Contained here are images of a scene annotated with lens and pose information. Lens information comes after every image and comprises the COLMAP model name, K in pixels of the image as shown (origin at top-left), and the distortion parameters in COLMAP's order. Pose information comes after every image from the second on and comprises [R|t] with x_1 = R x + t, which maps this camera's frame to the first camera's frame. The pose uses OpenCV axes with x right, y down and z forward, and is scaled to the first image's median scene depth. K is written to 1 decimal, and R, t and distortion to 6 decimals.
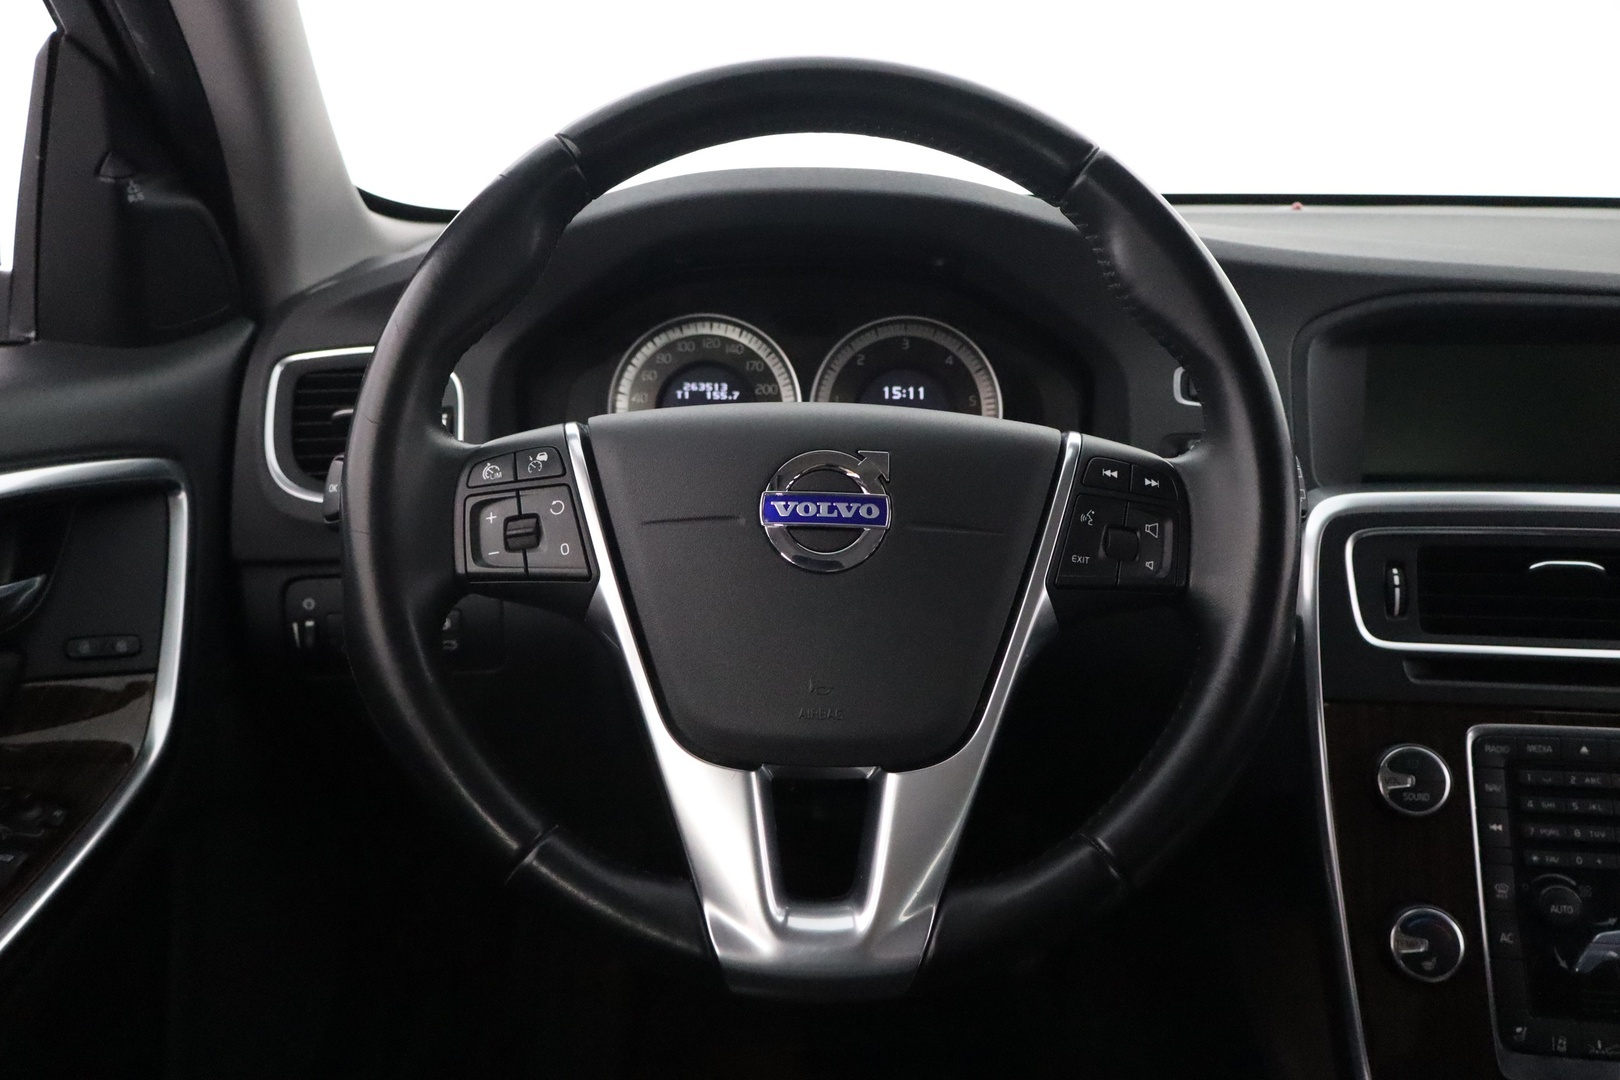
lens RADIAL K [[1382.8, 0, 825.4], [0, 1382.8, 507.6], [0, 0, 1]] dist [0.021930, -0.009491]
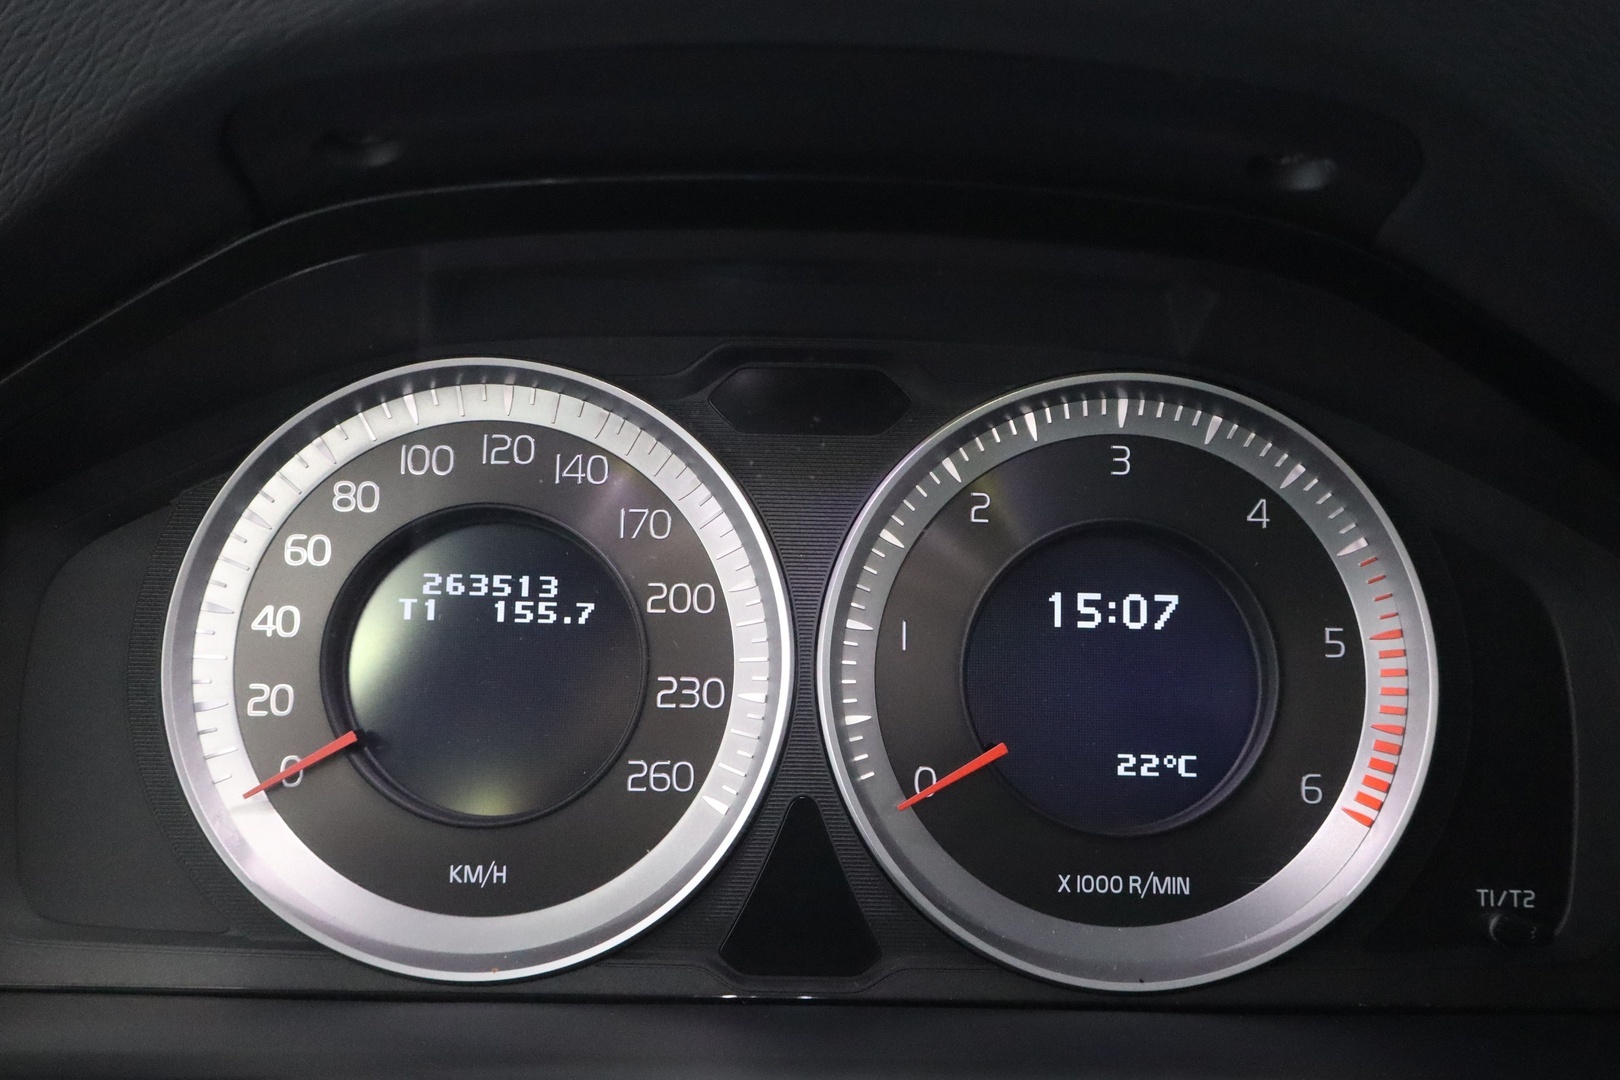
lens RADIAL K [[1883.2, 0, 816.7], [0, 1883.2, 542.2], [0, 0, 1]] dist [0.016899, 0.000000]
pose [[0.999858, 0.012566, 0.011250, -0.016753], [-0.012071, 0.999000, -0.043048, -0.080211], [-0.011780, 0.042906, 0.999010, 0.570842]]
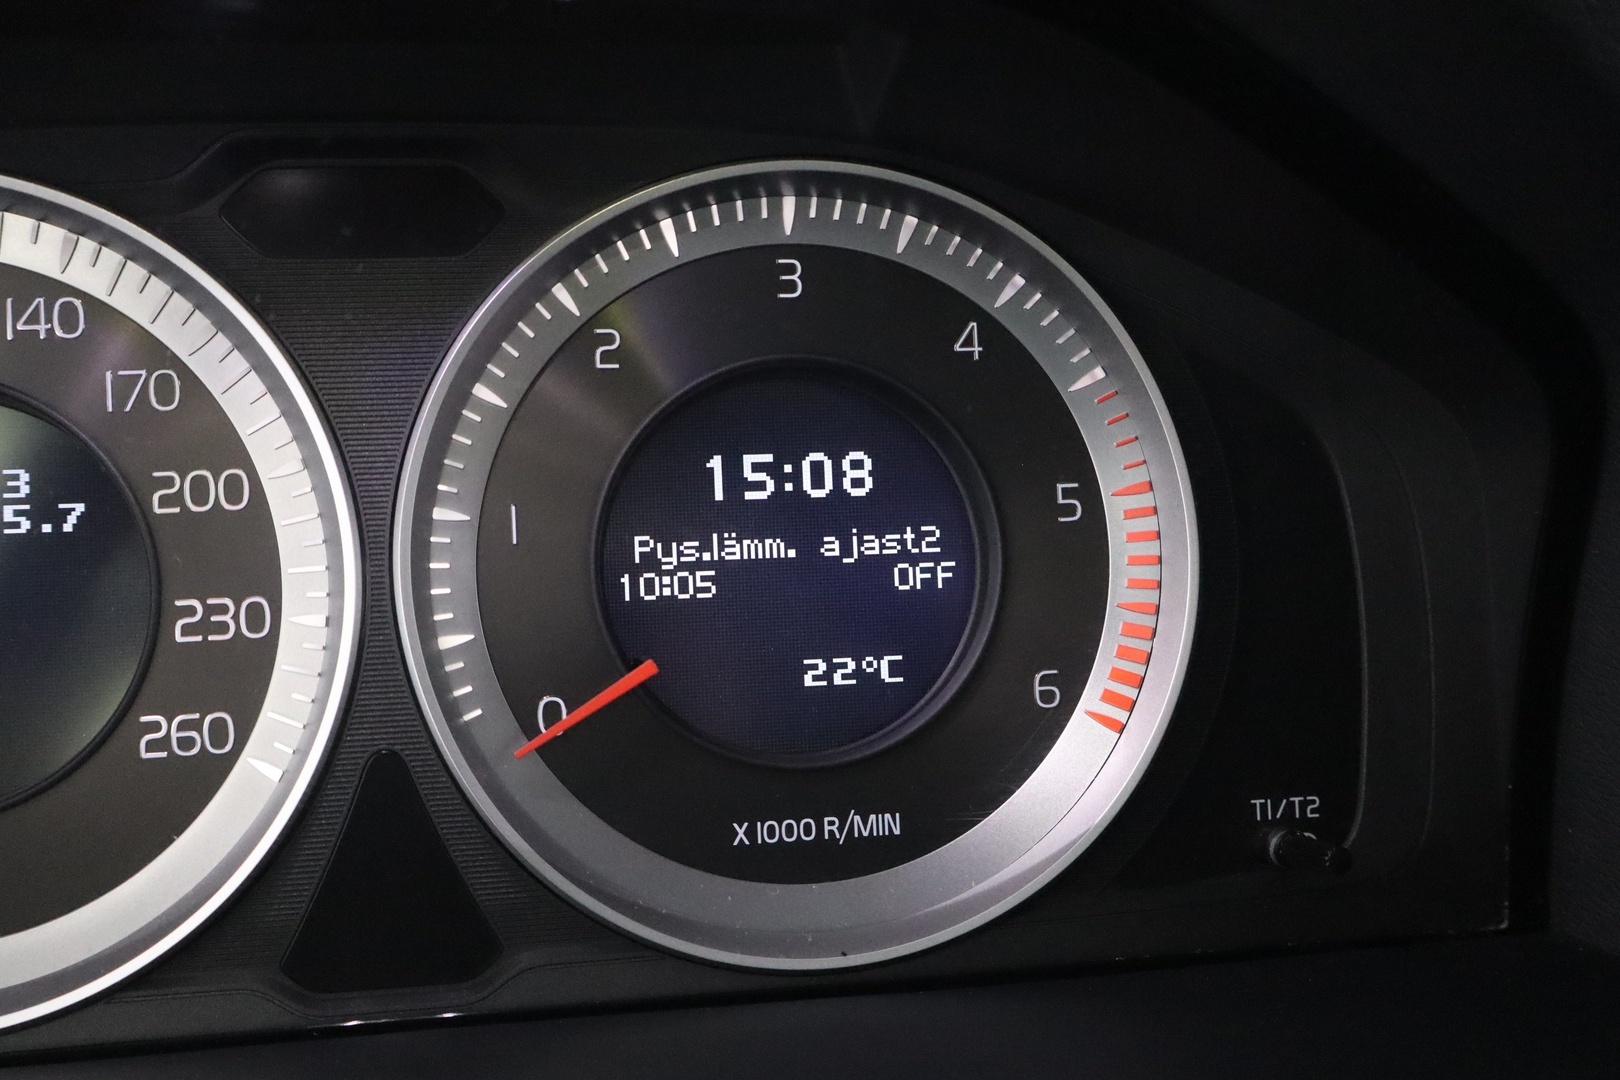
lens RADIAL K [[1883.2, 0, 806.3], [0, 1883.2, 535.4], [0, 0, 1]] dist [0.016899, 0.000000]
pose [[0.986519, -0.045174, 0.157291, 0.006790], [0.039489, 0.998455, 0.039085, -0.086398], [-0.158814, -0.032347, 0.986779, 0.674707]]
